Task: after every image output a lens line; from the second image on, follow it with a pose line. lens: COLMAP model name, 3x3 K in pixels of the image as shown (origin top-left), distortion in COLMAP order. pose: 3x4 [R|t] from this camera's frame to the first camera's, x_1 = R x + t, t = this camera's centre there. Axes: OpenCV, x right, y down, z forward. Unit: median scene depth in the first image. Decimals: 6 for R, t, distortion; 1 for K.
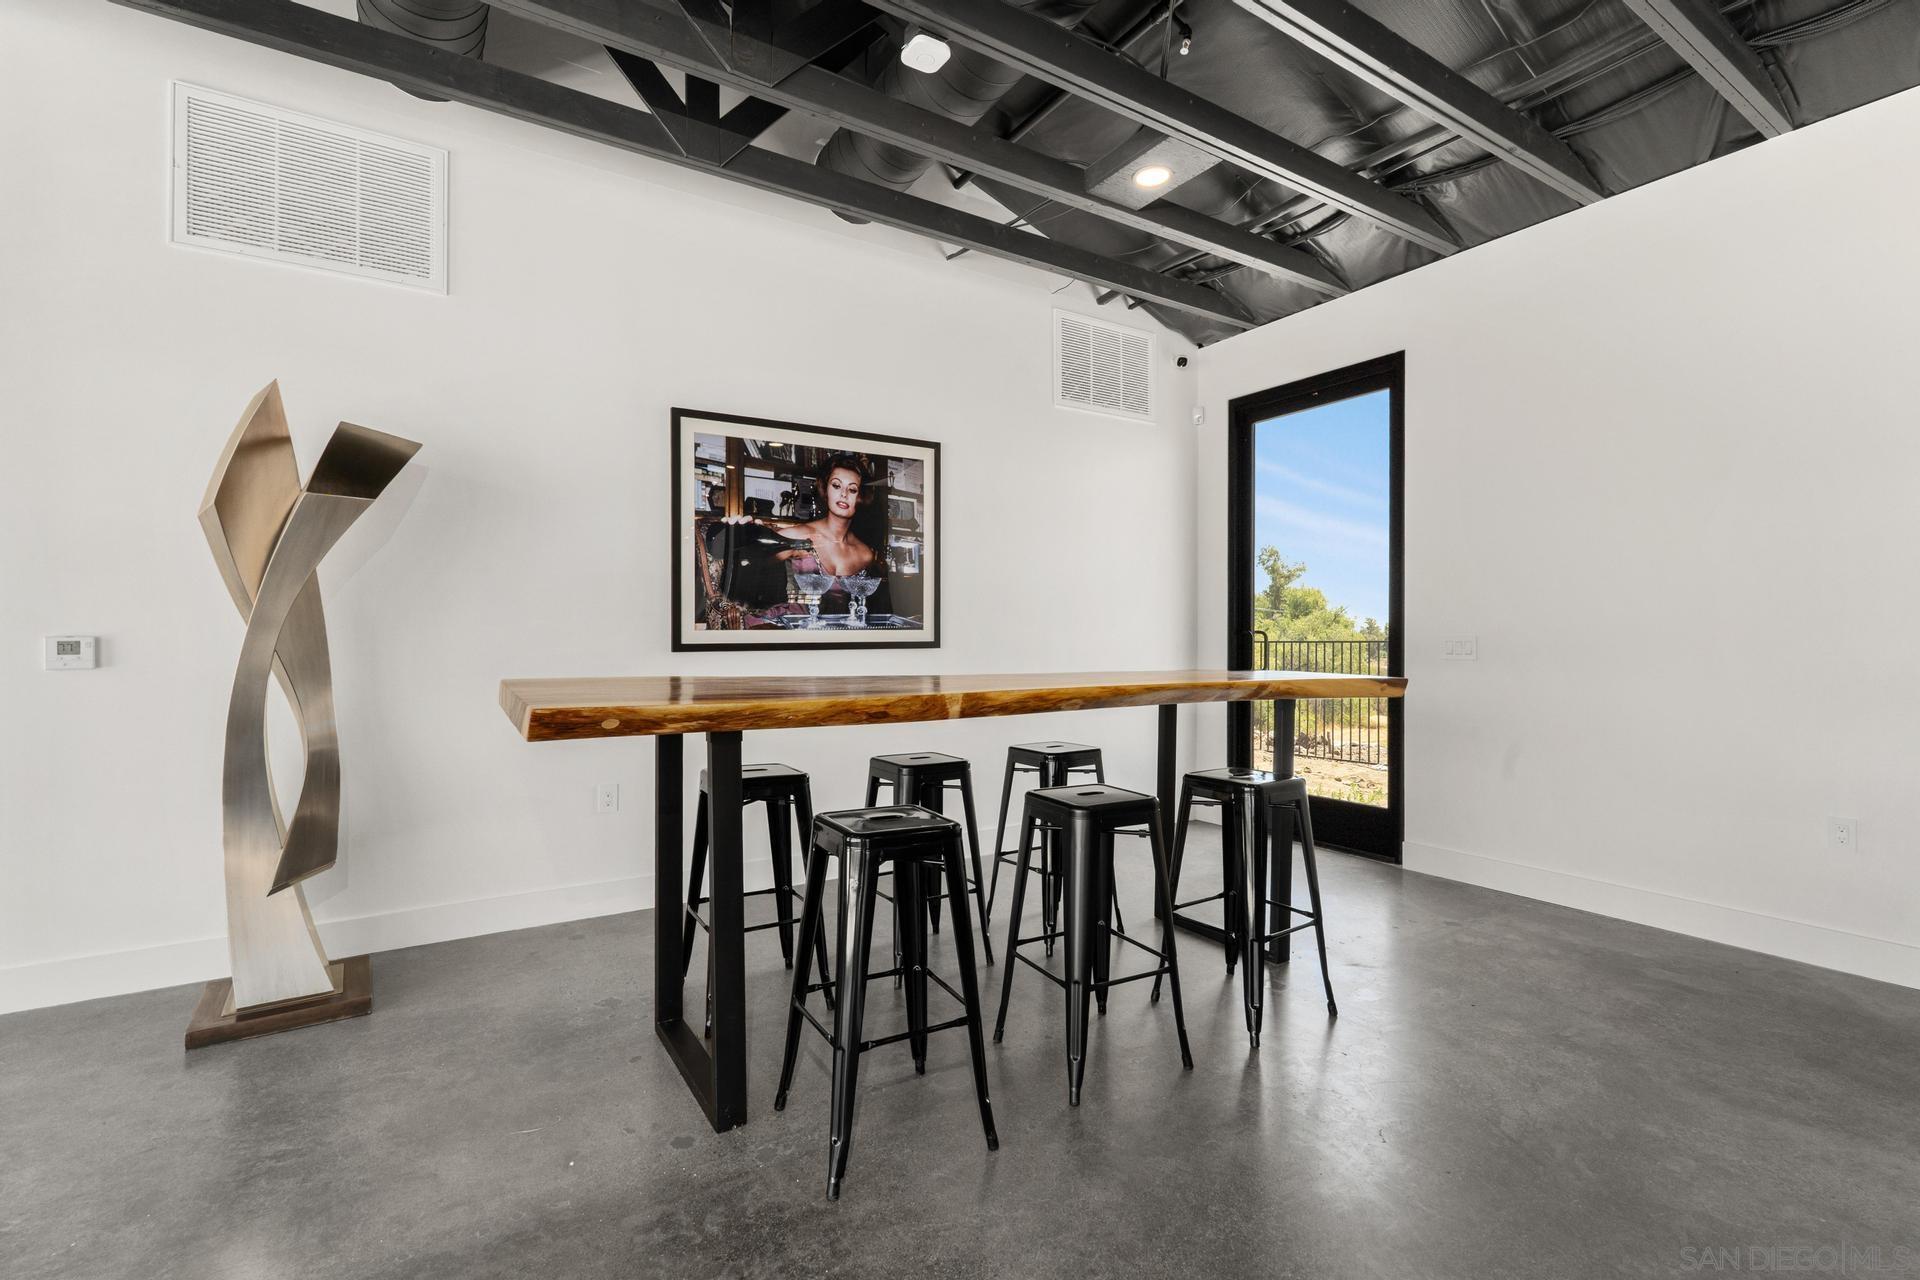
lens RADIAL K [[855.5, 0, 961.6], [0, 855.5, 630.1], [0, 0, 1]] dist [-0.001263, -0.000745]
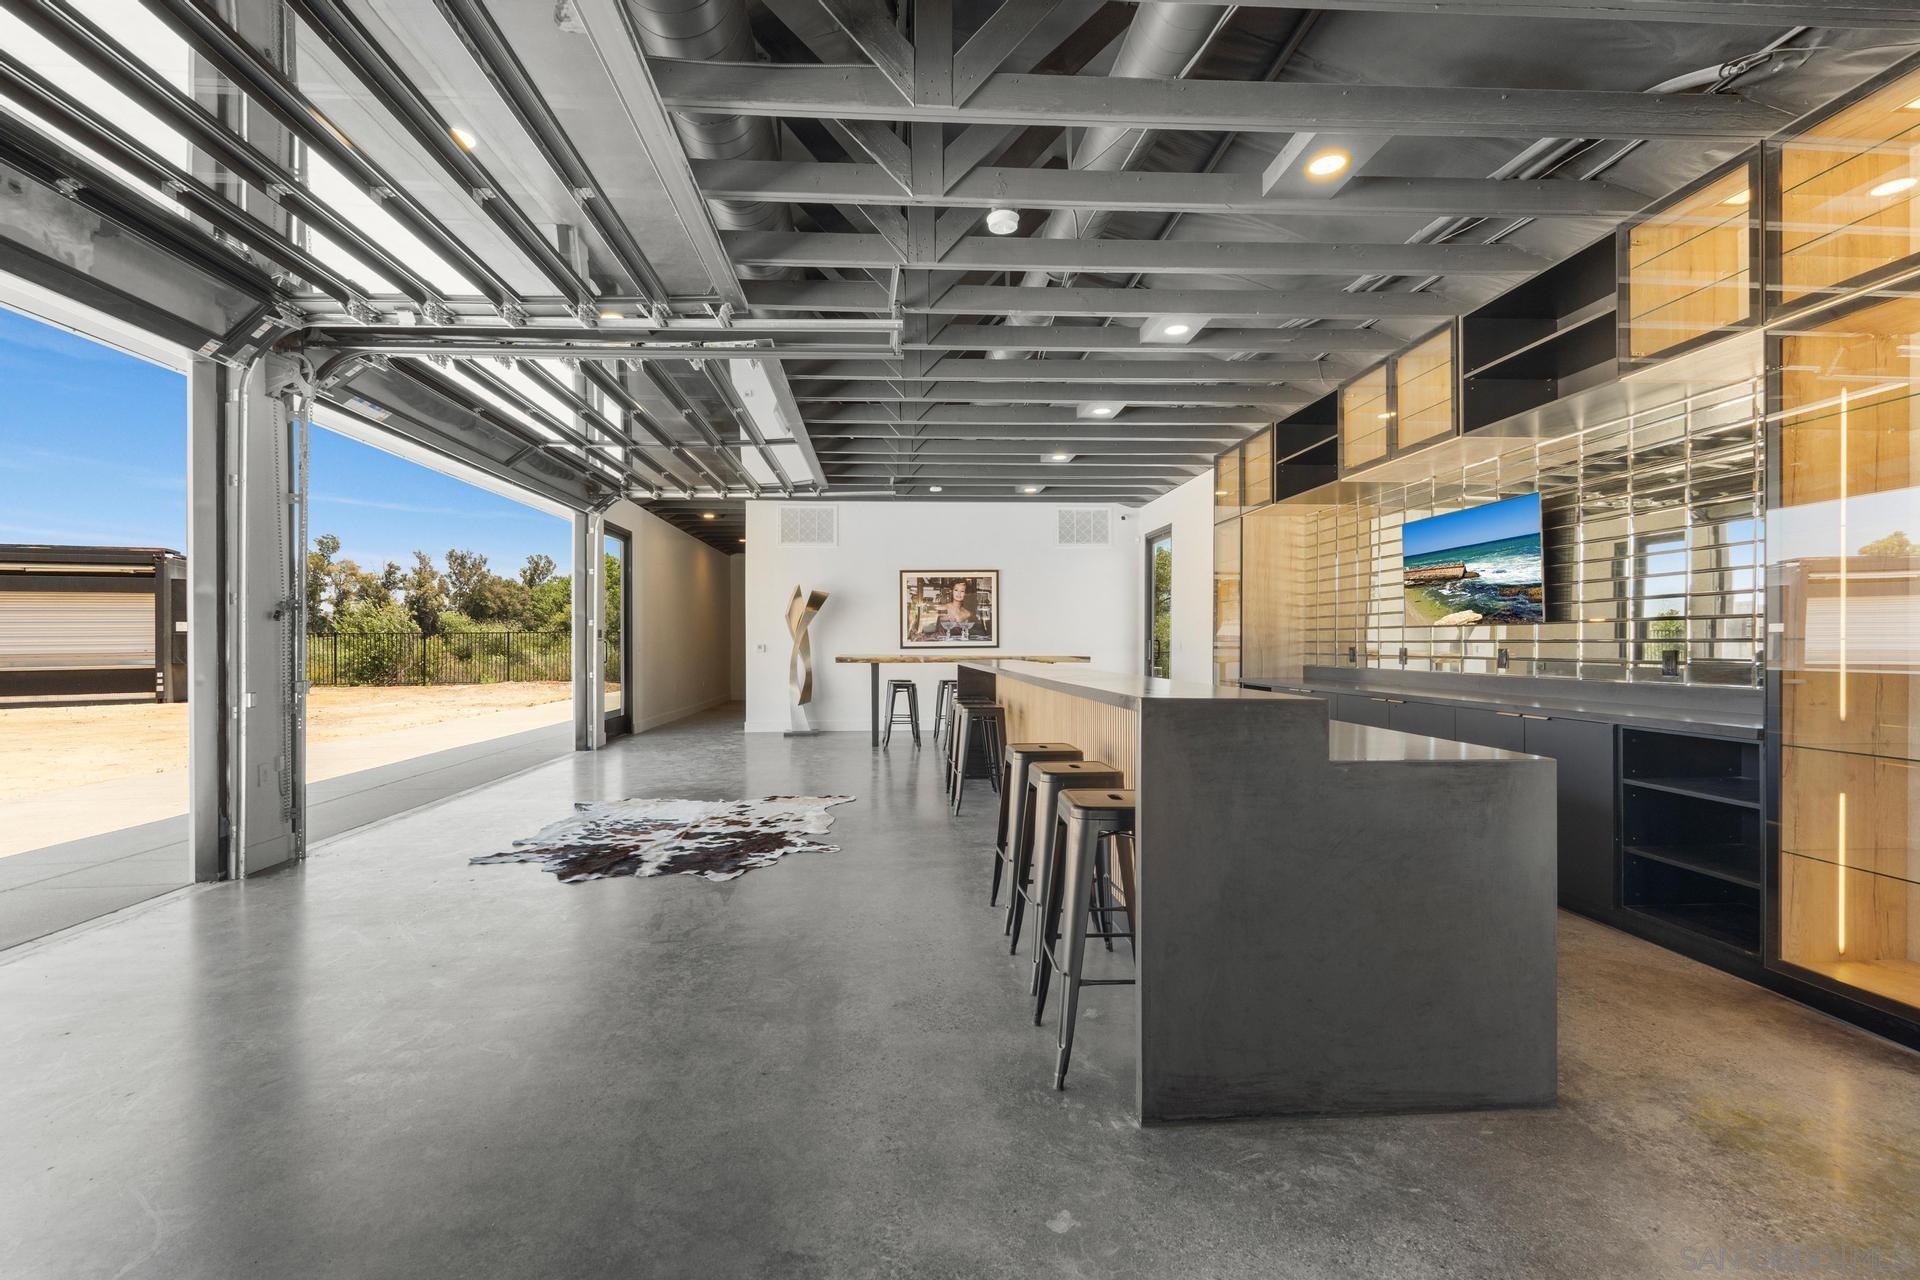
lens RADIAL K [[855.5, 0, 950.1], [0, 855.5, 648.3], [0, 0, 1]] dist [-0.001263, -0.000745]
pose [[0.875006, -0.001879, -0.484108, 1.276297], [0.008414, 0.999900, 0.011327, -0.009127], [0.484039, -0.013985, 0.874935, -1.575965]]
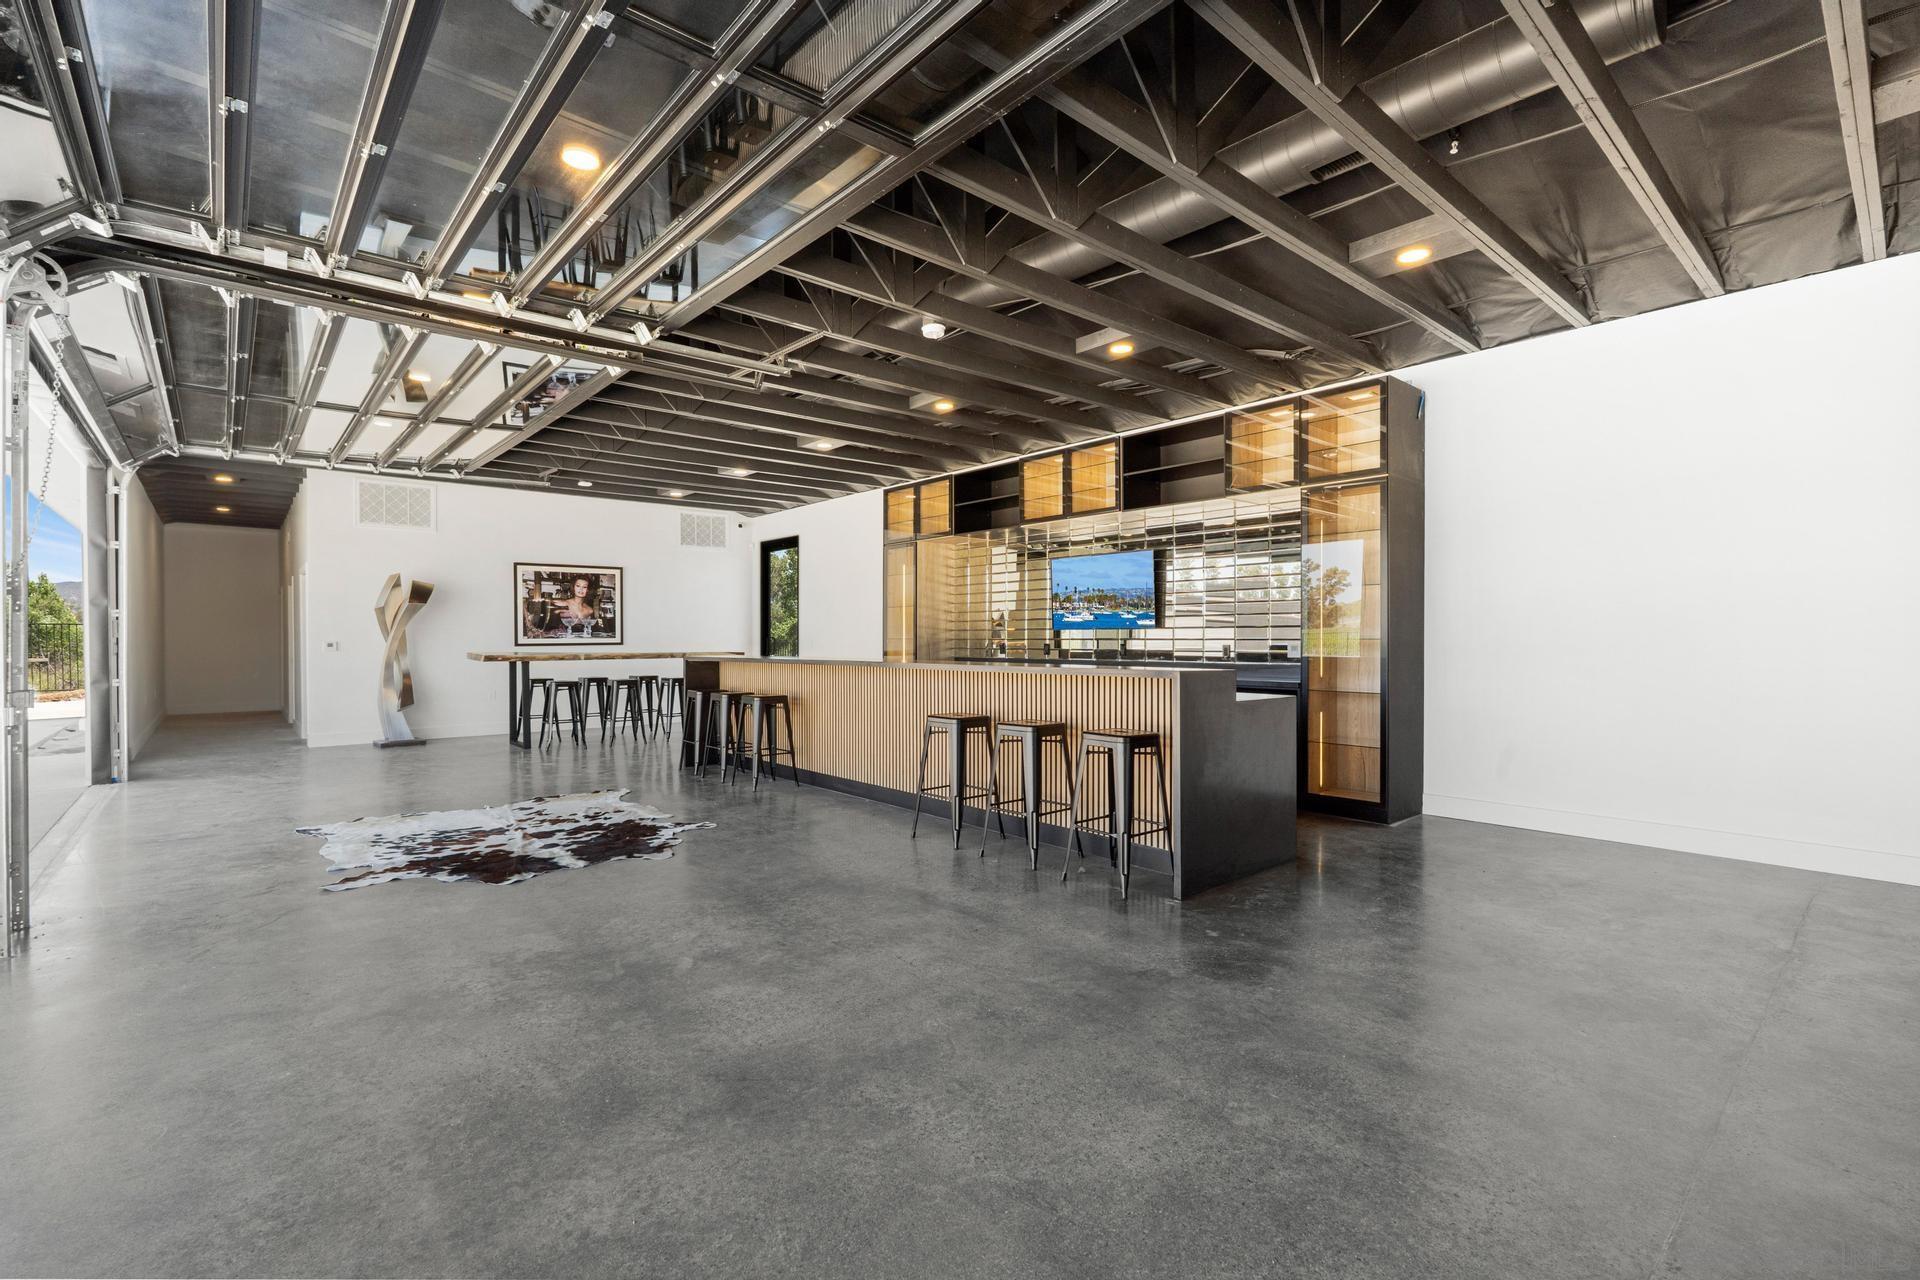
lens RADIAL K [[855.5, 0, 958.5], [0, 855.5, 640.4], [0, 0, 1]] dist [-0.001263, -0.000745]
pose [[0.989655, -0.003875, 0.143413, 0.708282], [0.002704, 0.999961, 0.008357, -0.014111], [-0.143440, -0.007883, 0.989628, -2.008303]]
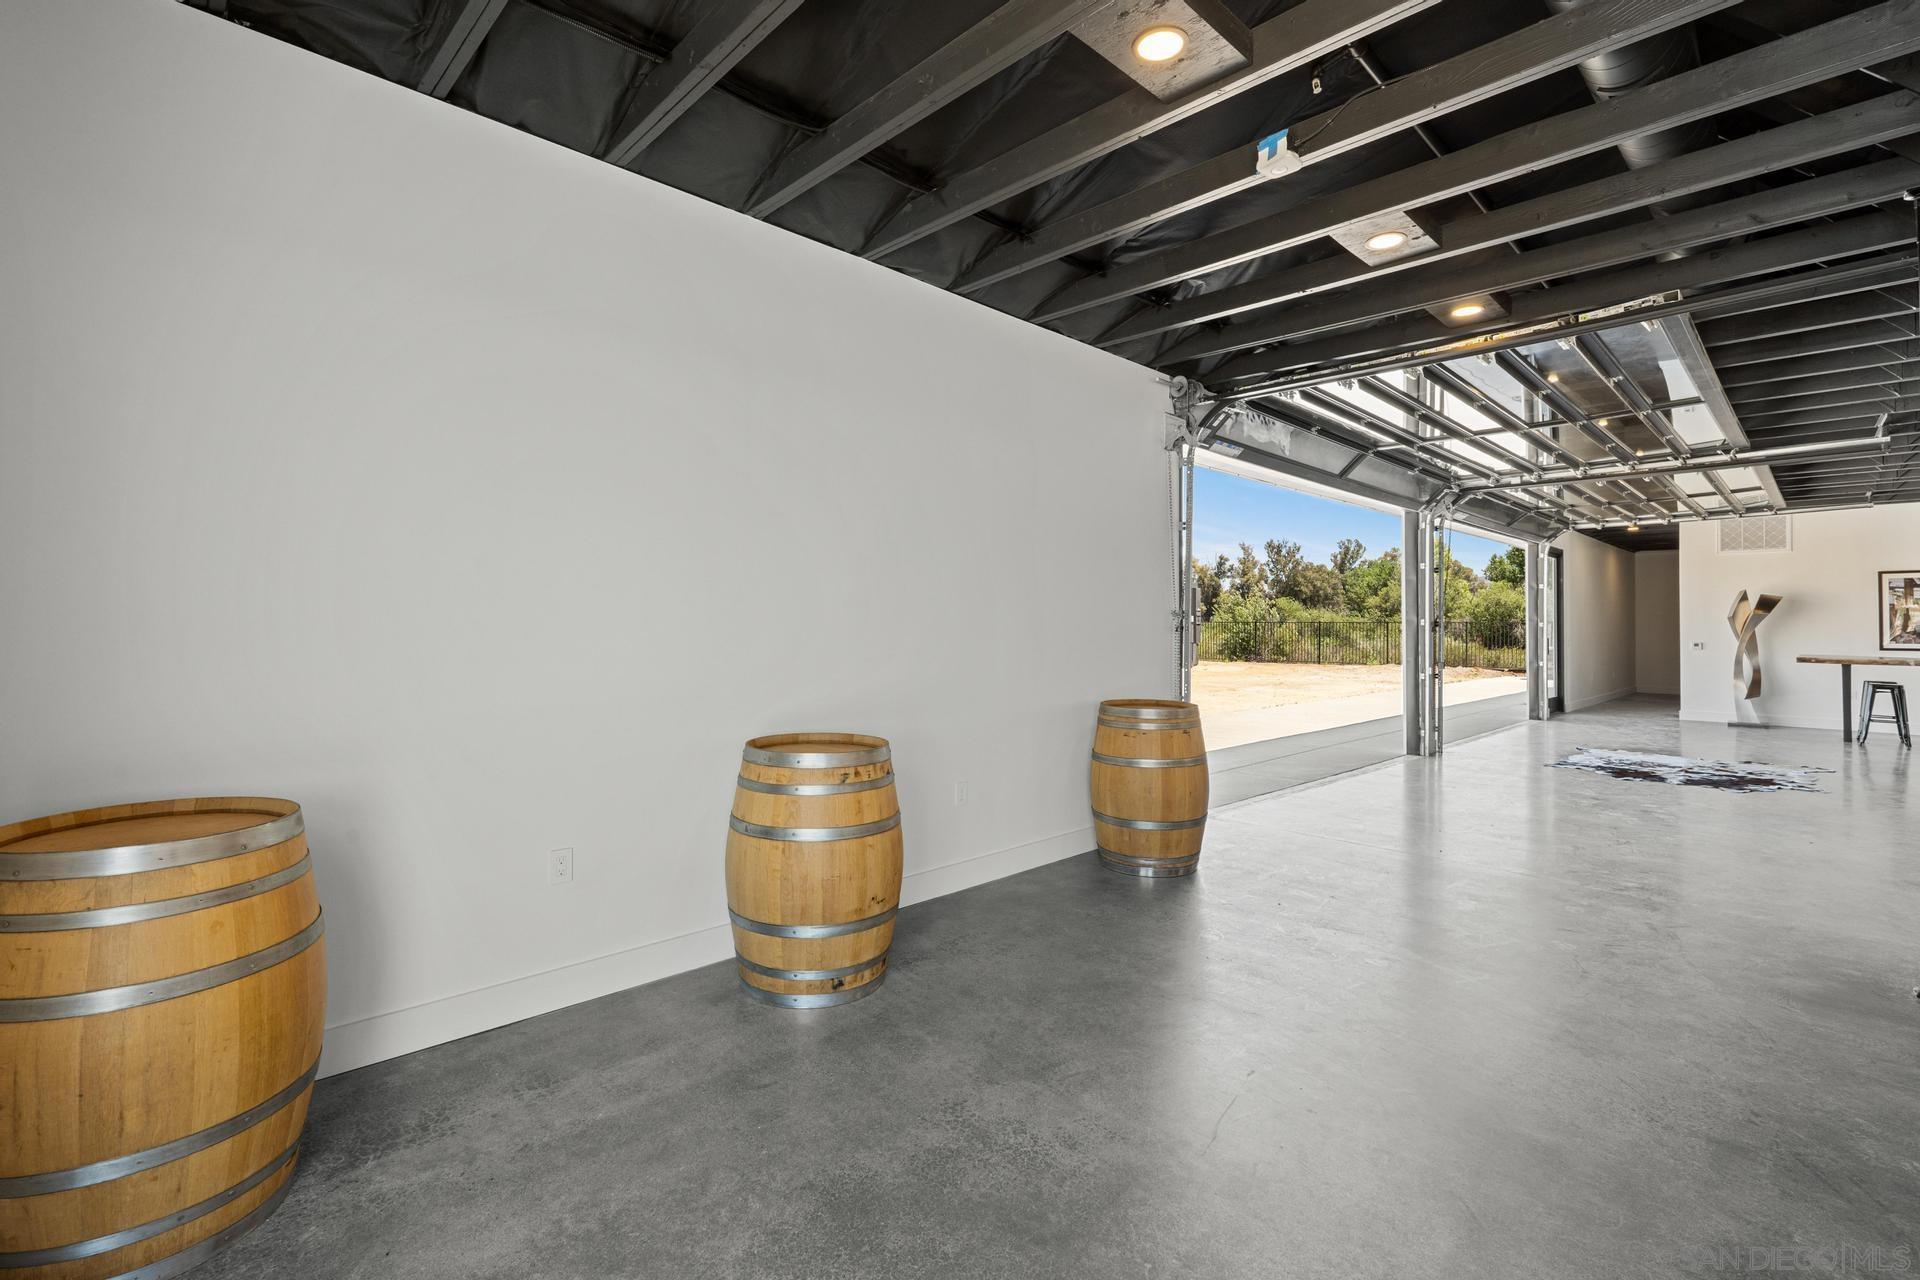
lens RADIAL K [[855.5, 0, 944.0], [0, 855.5, 604.6], [0, 0, 1]] dist [-0.001263, -0.000745]
pose [[0.176515, -0.022124, -0.984049, 2.039671], [-0.003978, 0.999723, -0.023190, -0.052374], [0.984290, 0.008008, 0.176378, -2.794162]]
